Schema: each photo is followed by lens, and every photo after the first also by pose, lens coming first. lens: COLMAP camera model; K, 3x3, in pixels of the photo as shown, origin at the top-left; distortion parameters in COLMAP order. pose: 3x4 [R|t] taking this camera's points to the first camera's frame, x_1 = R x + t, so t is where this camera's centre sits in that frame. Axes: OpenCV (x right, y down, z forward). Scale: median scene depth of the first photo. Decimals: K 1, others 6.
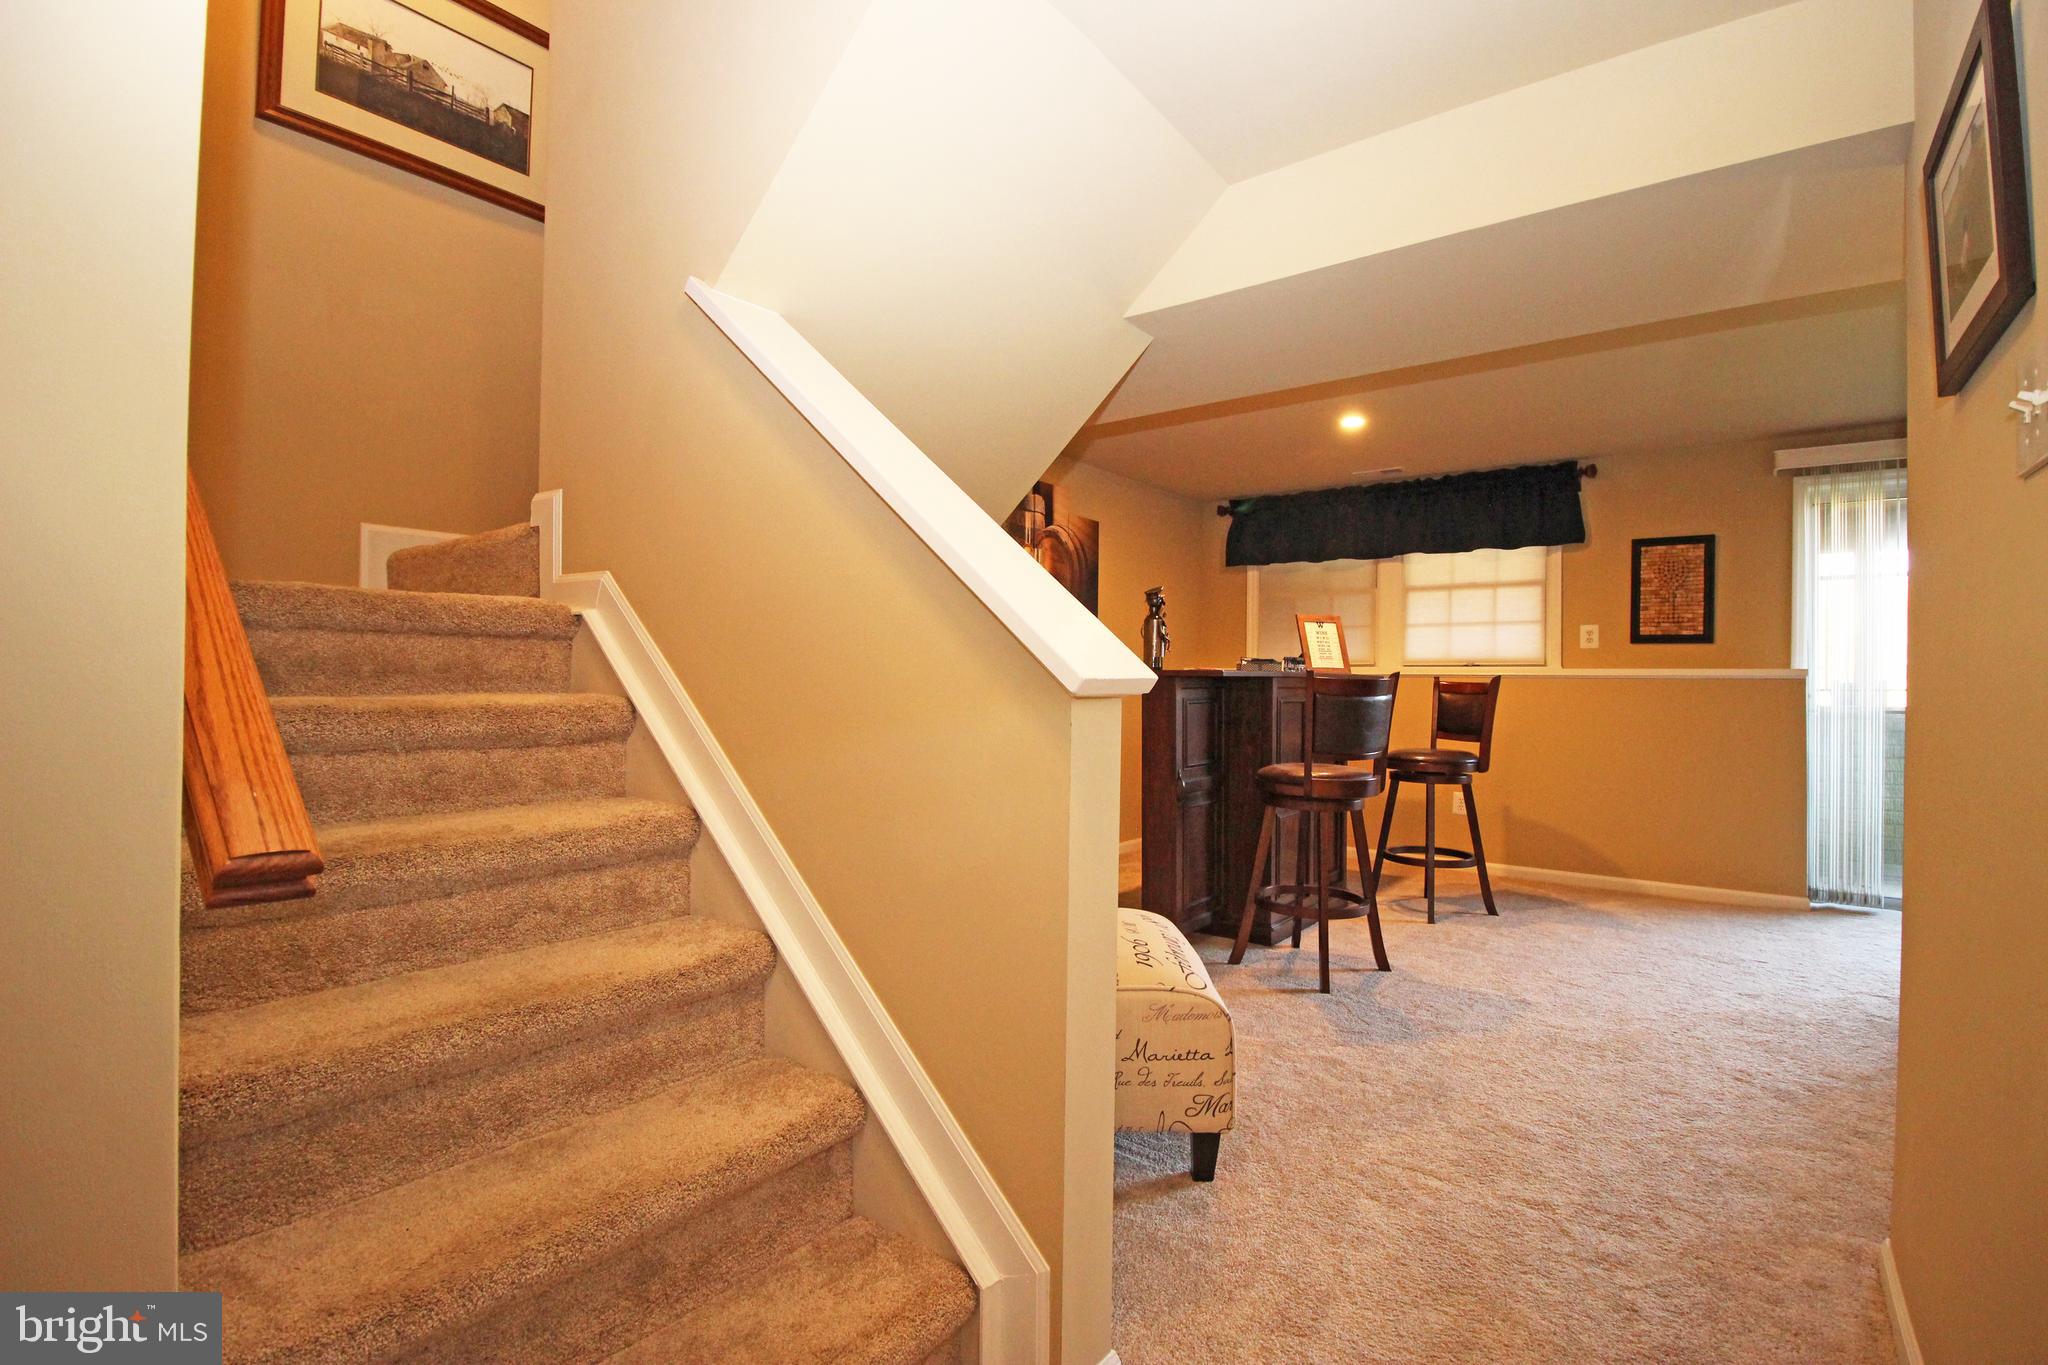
lens RADIAL K [[949.7, 0, 1050.8], [0, 949.7, 672.8], [0, 0, 1]] dist [0.002536, -0.013865]
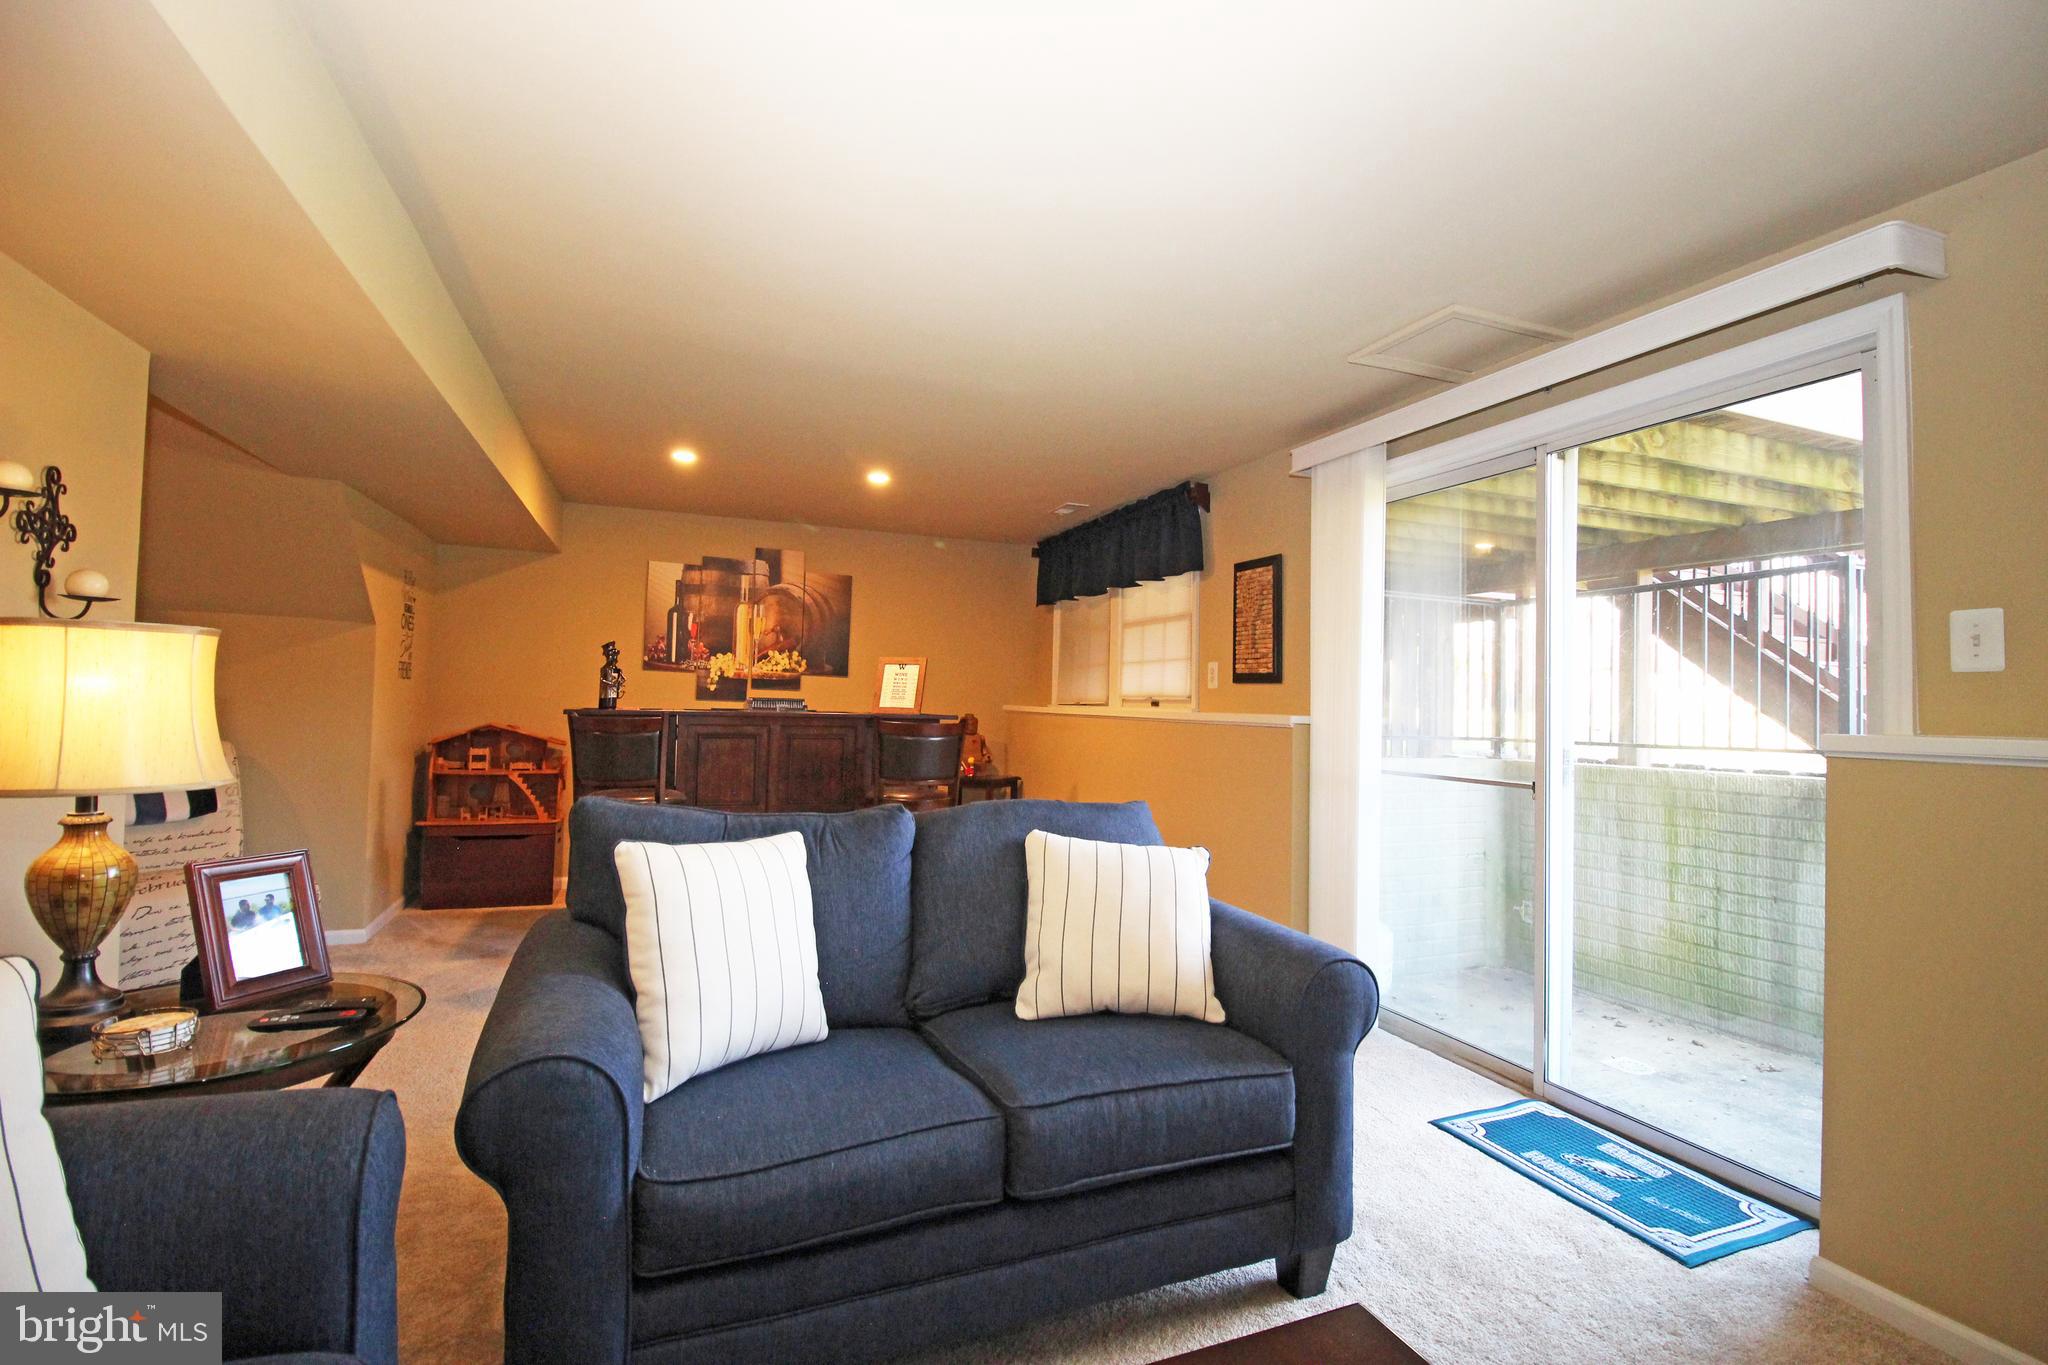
lens RADIAL K [[949.7, 0, 1050.8], [0, 949.7, 672.8], [0, 0, 1]] dist [0.002536, -0.013865]
pose [[0.858392, -0.007792, -0.512935, 0.893108], [-0.008898, 0.999508, -0.030074, -0.012670], [0.512917, 0.030379, 0.857901, 0.165926]]
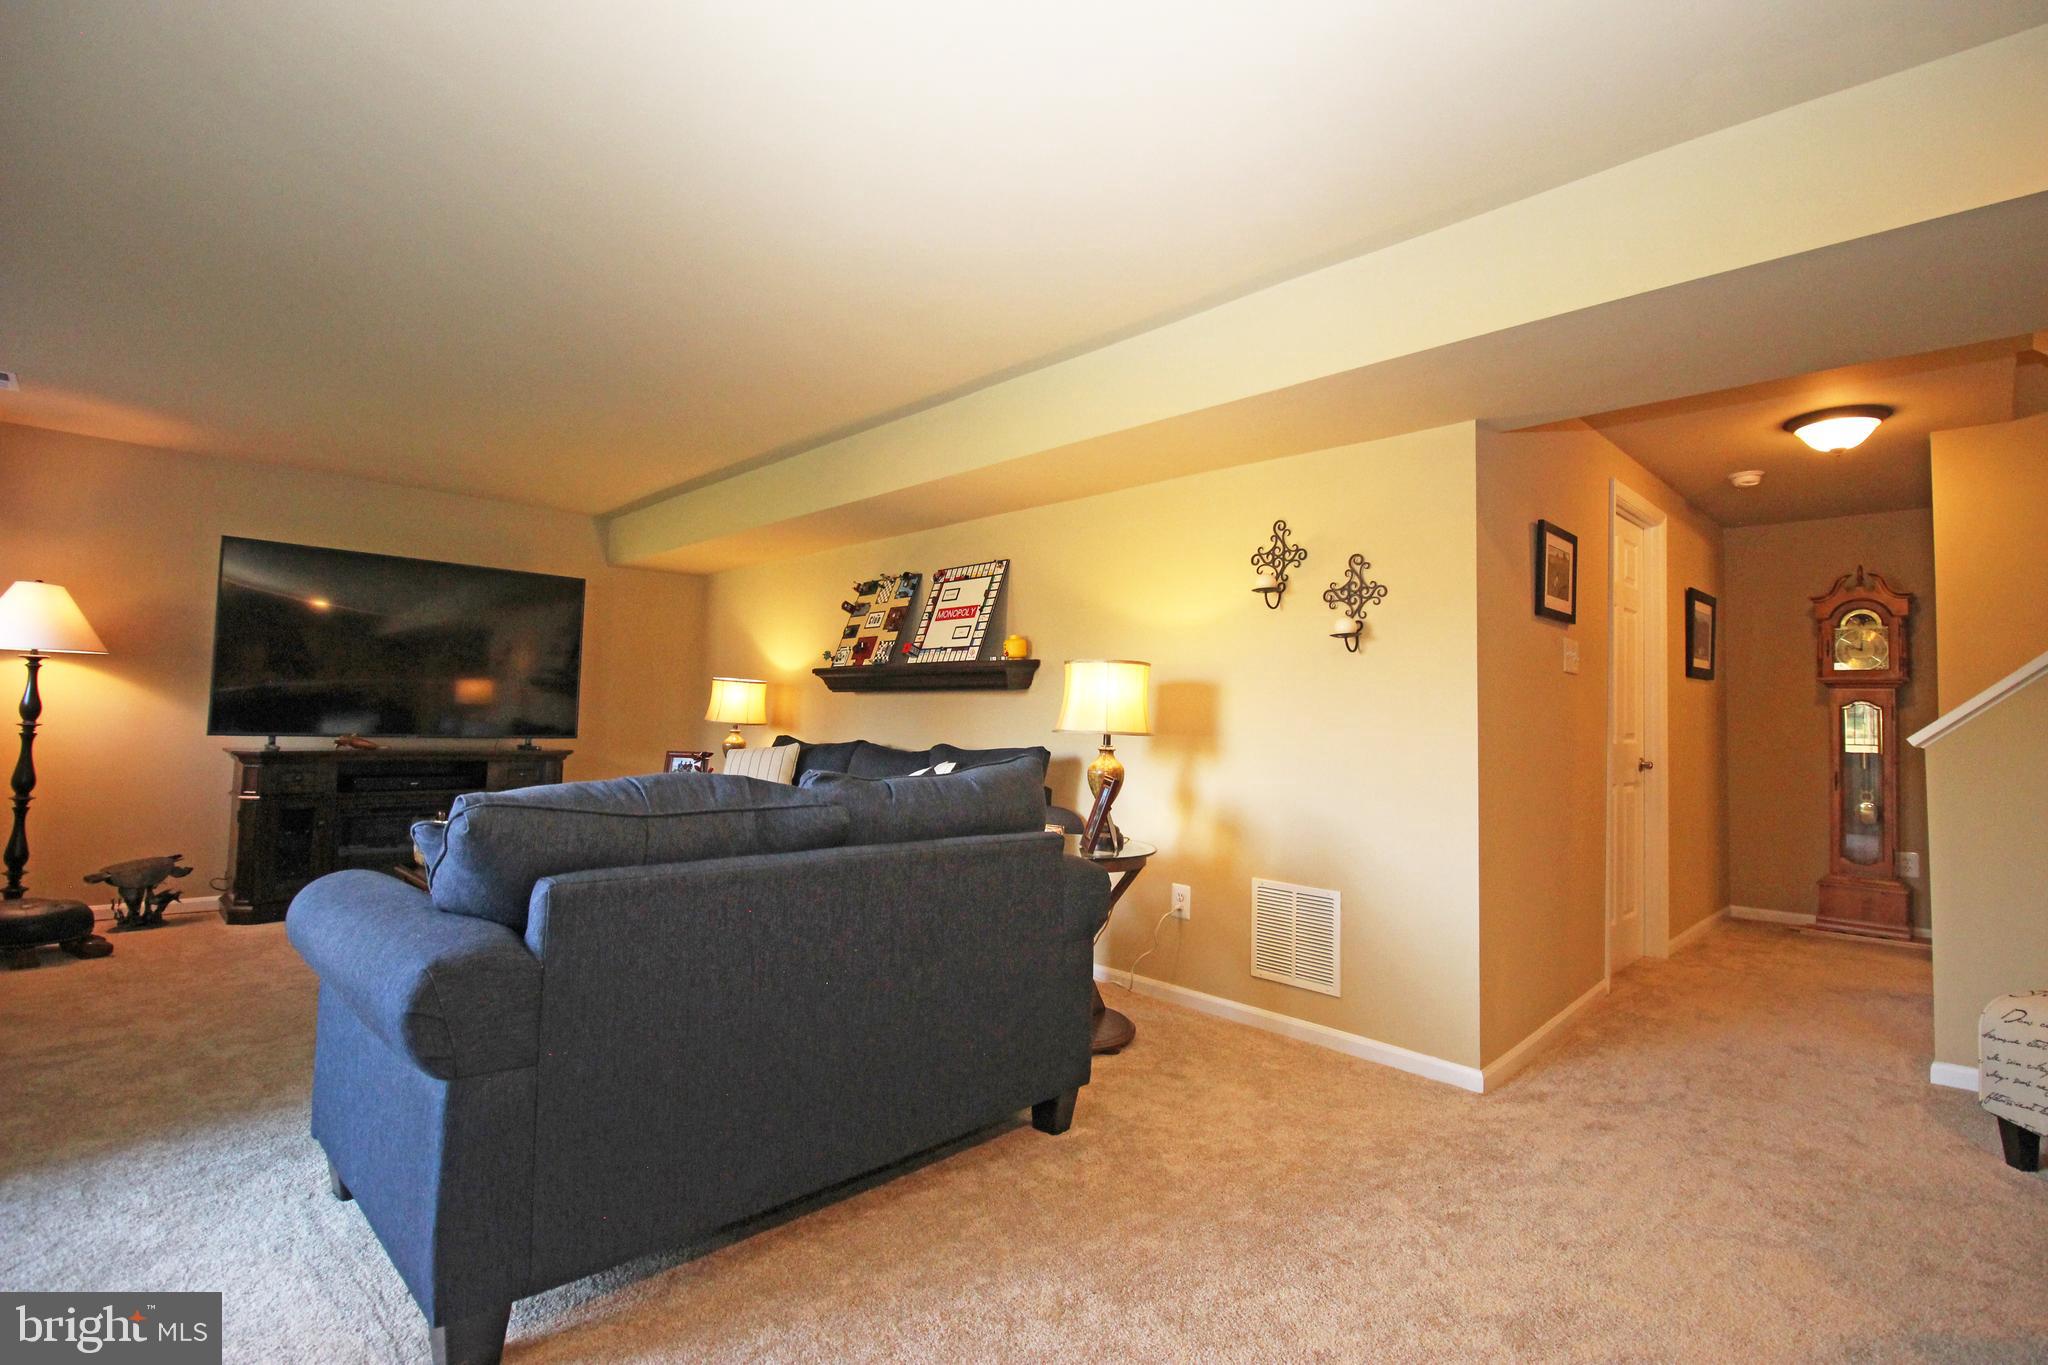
lens RADIAL K [[949.7, 0, 1050.8], [0, 949.7, 672.8], [0, 0, 1]] dist [0.002536, -0.013865]
pose [[-0.989685, -0.028485, 0.140398, 0.454752], [-0.037289, 0.997473, -0.060479, 0.013925], [-0.138321, -0.065090, -0.988246, 0.896923]]
